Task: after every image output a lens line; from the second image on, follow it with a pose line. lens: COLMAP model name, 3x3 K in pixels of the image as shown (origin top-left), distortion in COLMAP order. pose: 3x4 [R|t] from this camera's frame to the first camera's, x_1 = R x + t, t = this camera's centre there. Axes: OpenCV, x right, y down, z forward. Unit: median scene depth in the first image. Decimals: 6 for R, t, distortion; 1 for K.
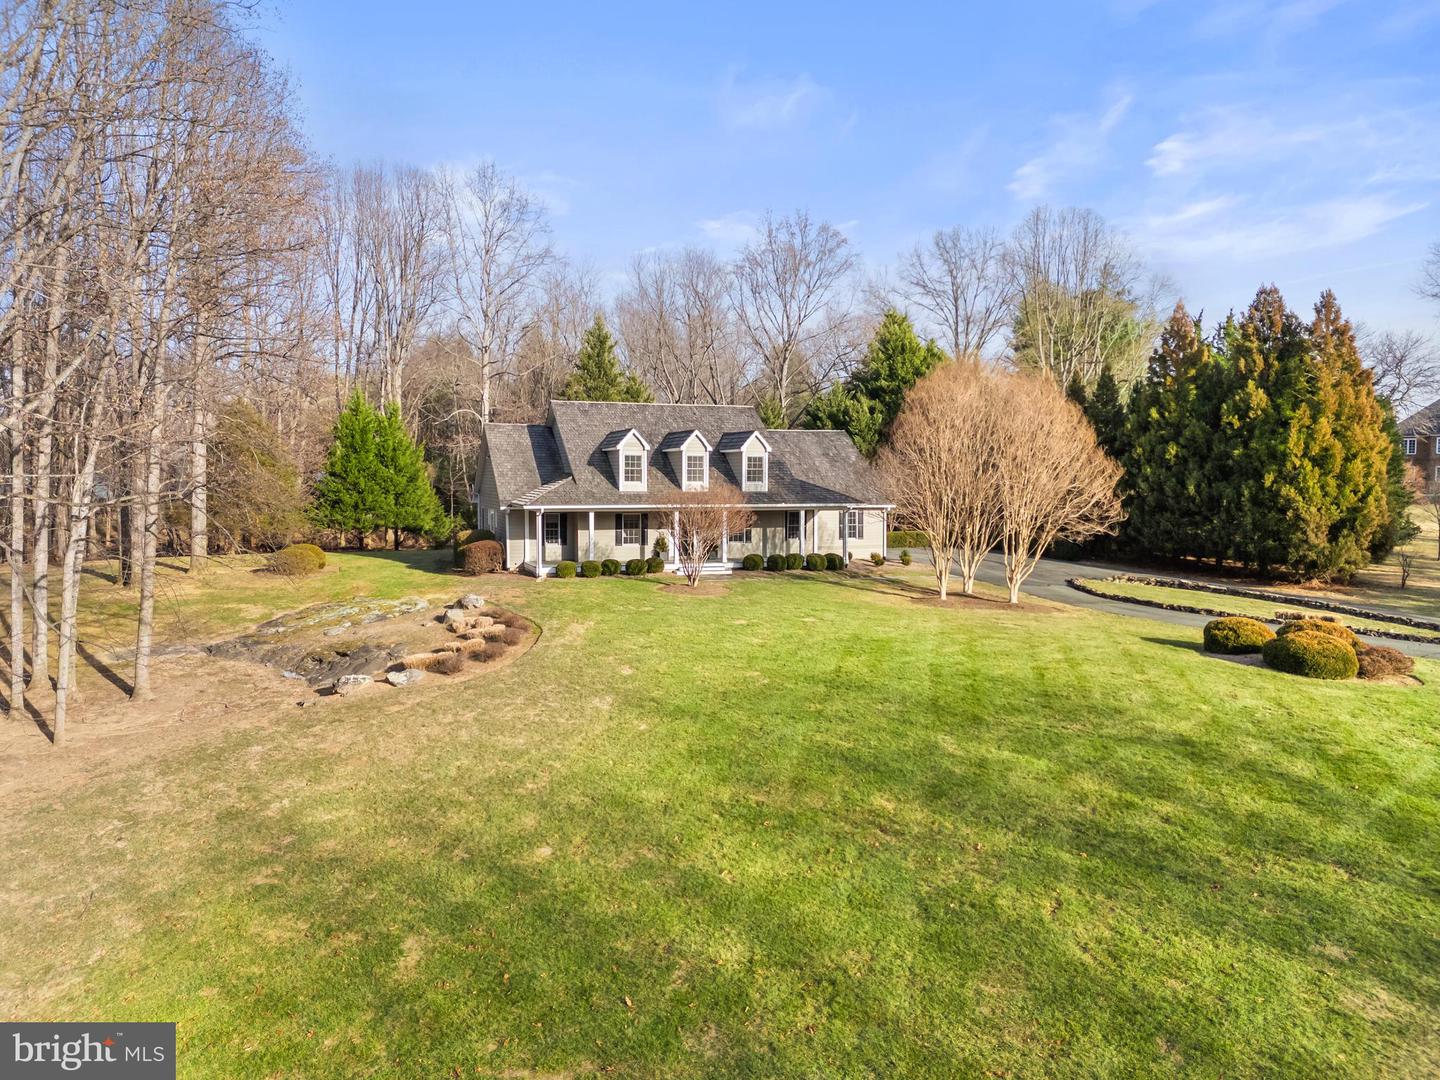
lens RADIAL K [[1190.9, 0, 729.0], [0, 1190.9, 542.1], [0, 0, 1]] dist [0.088126, -0.090935]
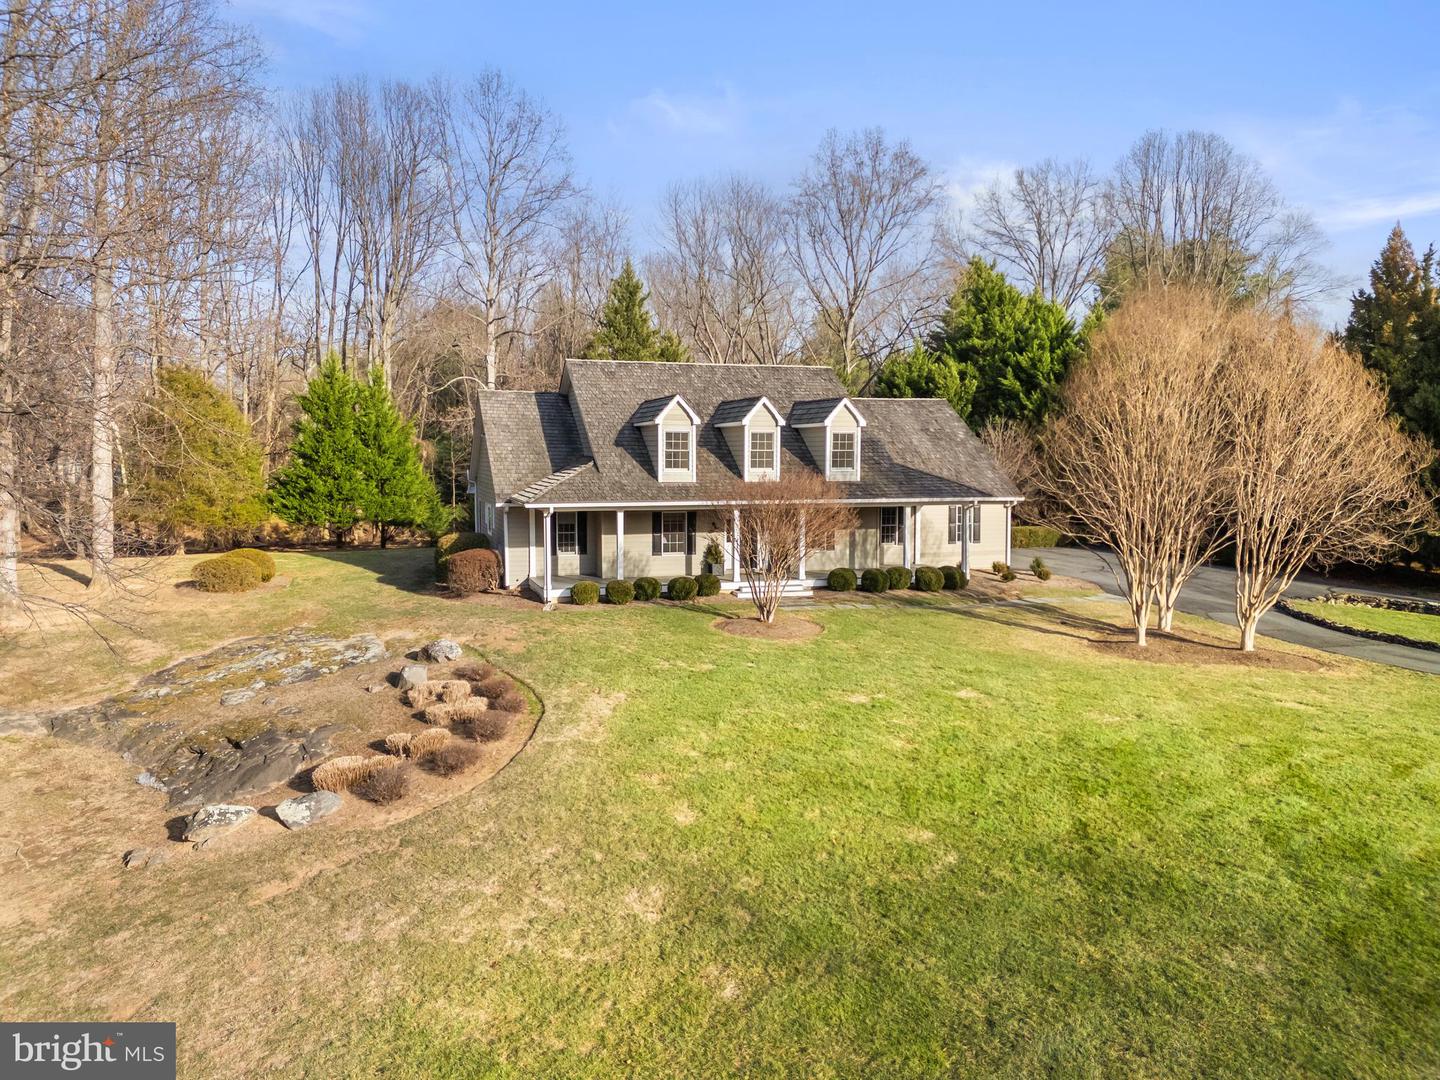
lens RADIAL K [[1190.9, 0, 714.3], [0, 1190.9, 540.0], [0, 0, 1]] dist [0.088126, -0.090935]
pose [[0.999431, 0.001130, -0.033717, -0.031907], [-0.000522, 0.999837, 0.018033, -0.019377], [0.033732, -0.018005, 0.999269, 0.263545]]
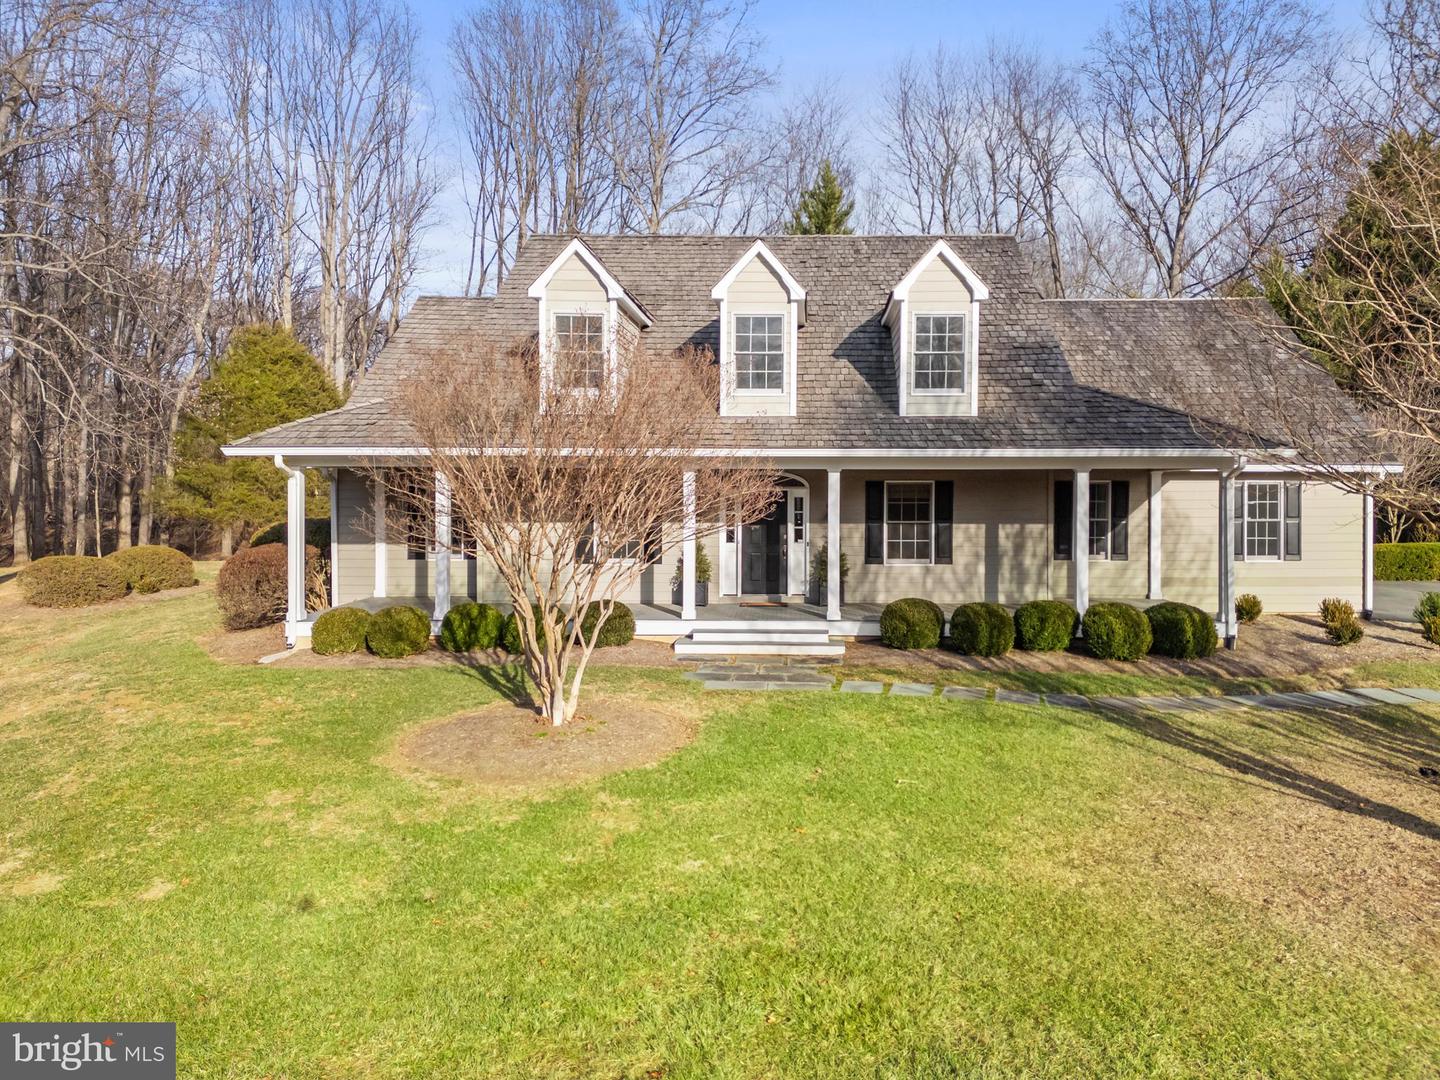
lens RADIAL K [[1216.5, 0, 731.1], [0, 1216.5, 537.6], [0, 0, 1]] dist [0.077796, -0.001420]
pose [[0.937795, 0.015431, -0.346846, 0.087774], [-0.019477, 0.999777, -0.008181, -0.003361], [0.346642, 0.014428, 0.937886, 0.638004]]
